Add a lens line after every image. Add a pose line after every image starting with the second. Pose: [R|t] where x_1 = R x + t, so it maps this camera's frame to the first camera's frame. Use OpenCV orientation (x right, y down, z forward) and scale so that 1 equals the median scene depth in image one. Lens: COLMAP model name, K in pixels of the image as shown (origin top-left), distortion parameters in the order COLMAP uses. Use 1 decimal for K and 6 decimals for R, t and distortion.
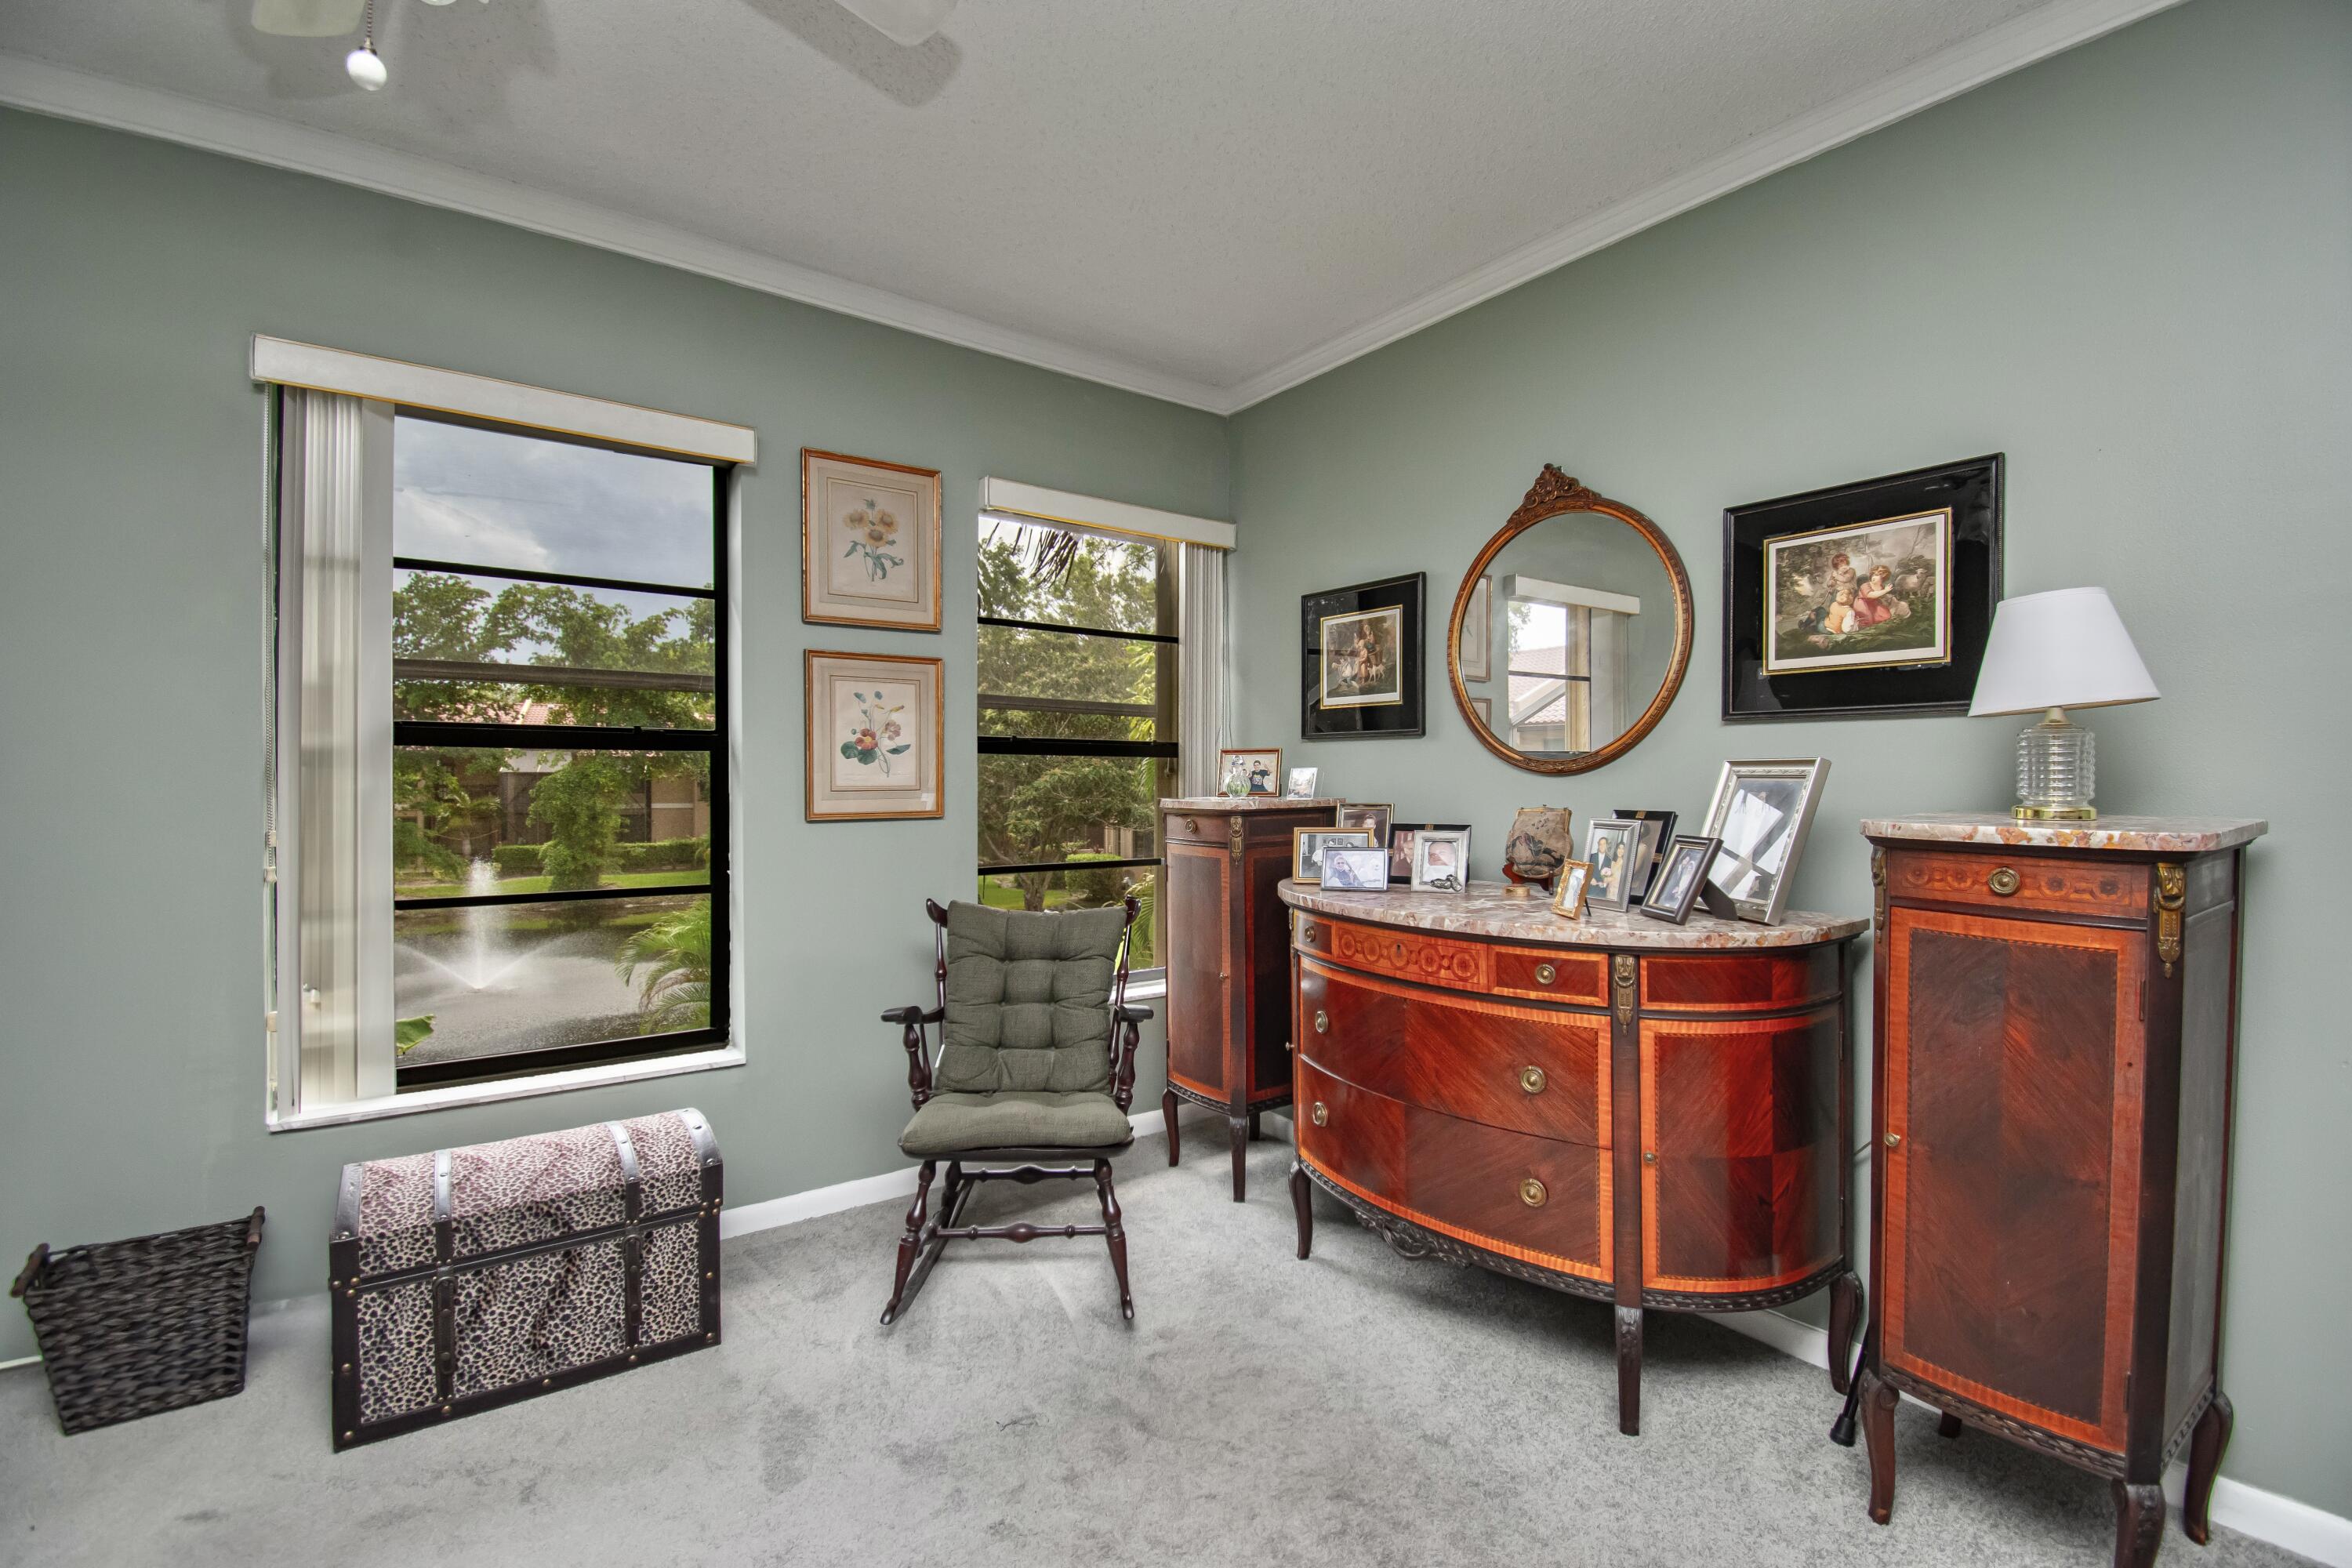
lens RADIAL K [[1035.5, 0, 1163.8], [0, 1035.5, 784.2], [0, 0, 1]] dist [0.002576, -0.000440]
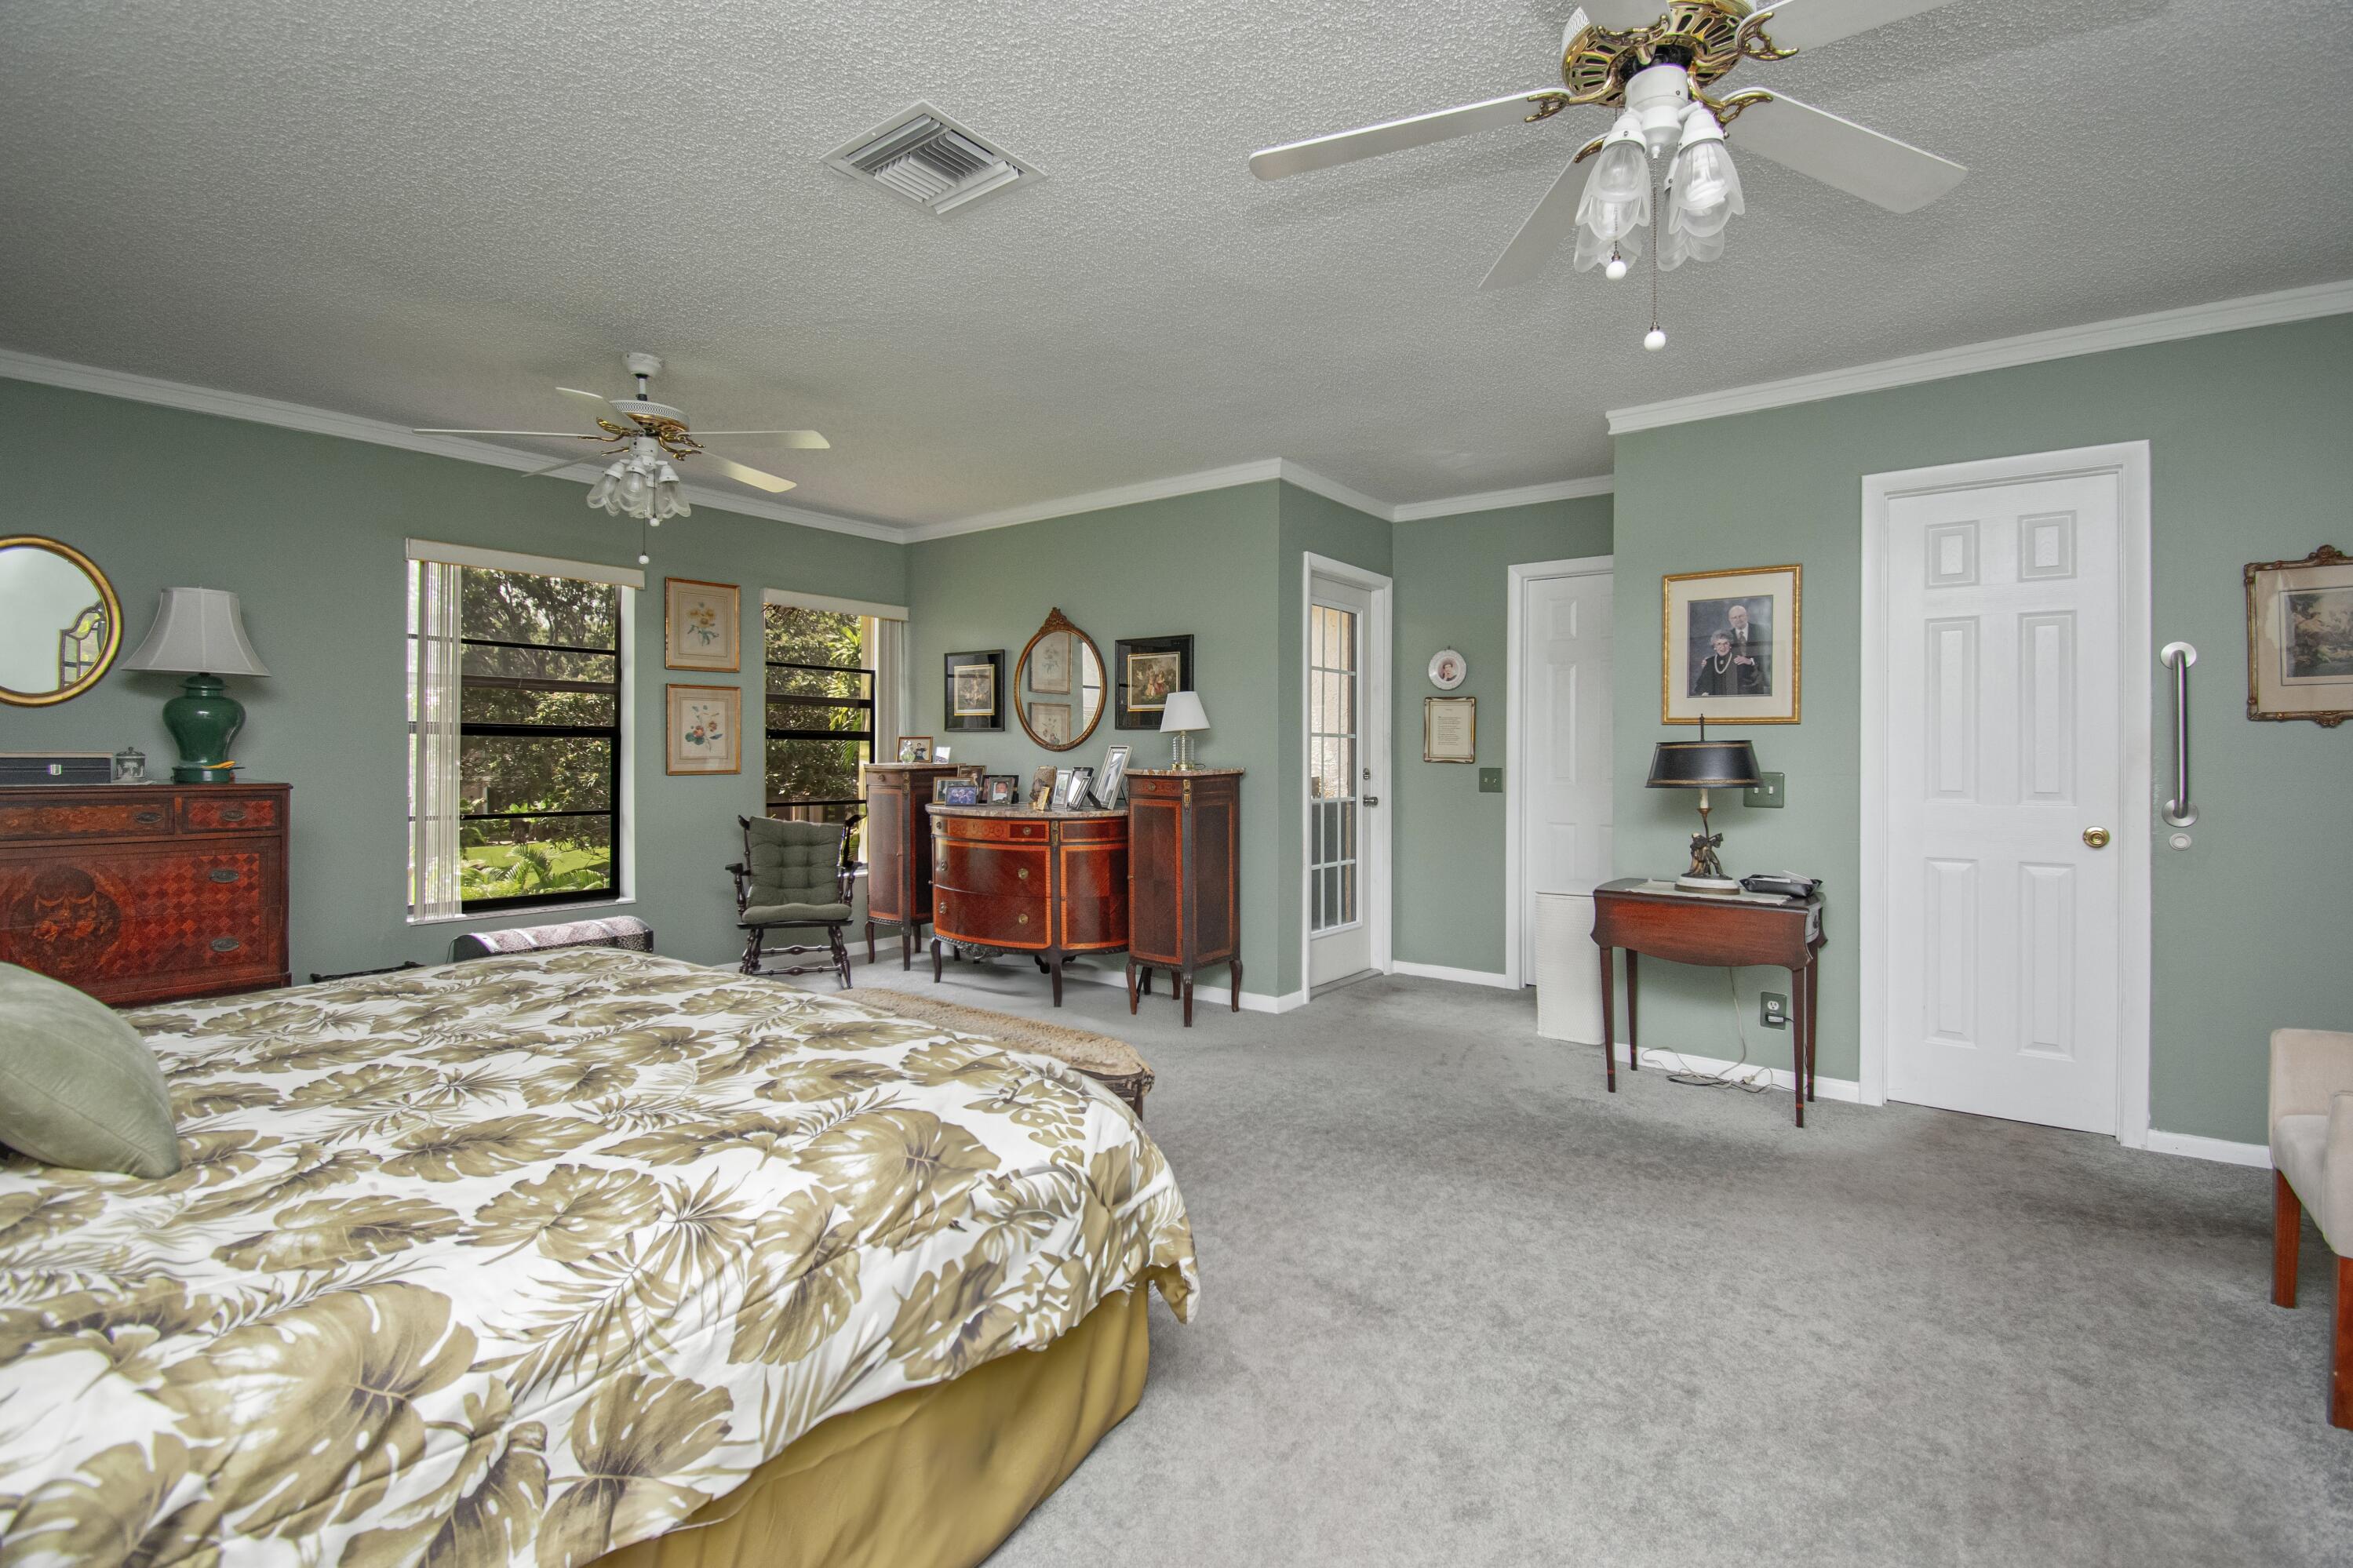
lens RADIAL K [[1062.2, 0, 1191.1], [0, 1062.2, 757.8], [0, 0, 1]] dist [0.014149, -0.020318]
pose [[0.954376, 0.000243, 0.298607, -0.015531], [-0.001040, 0.999996, 0.002510, -0.001368], [-0.298605, -0.002706, 0.954373, -1.099730]]
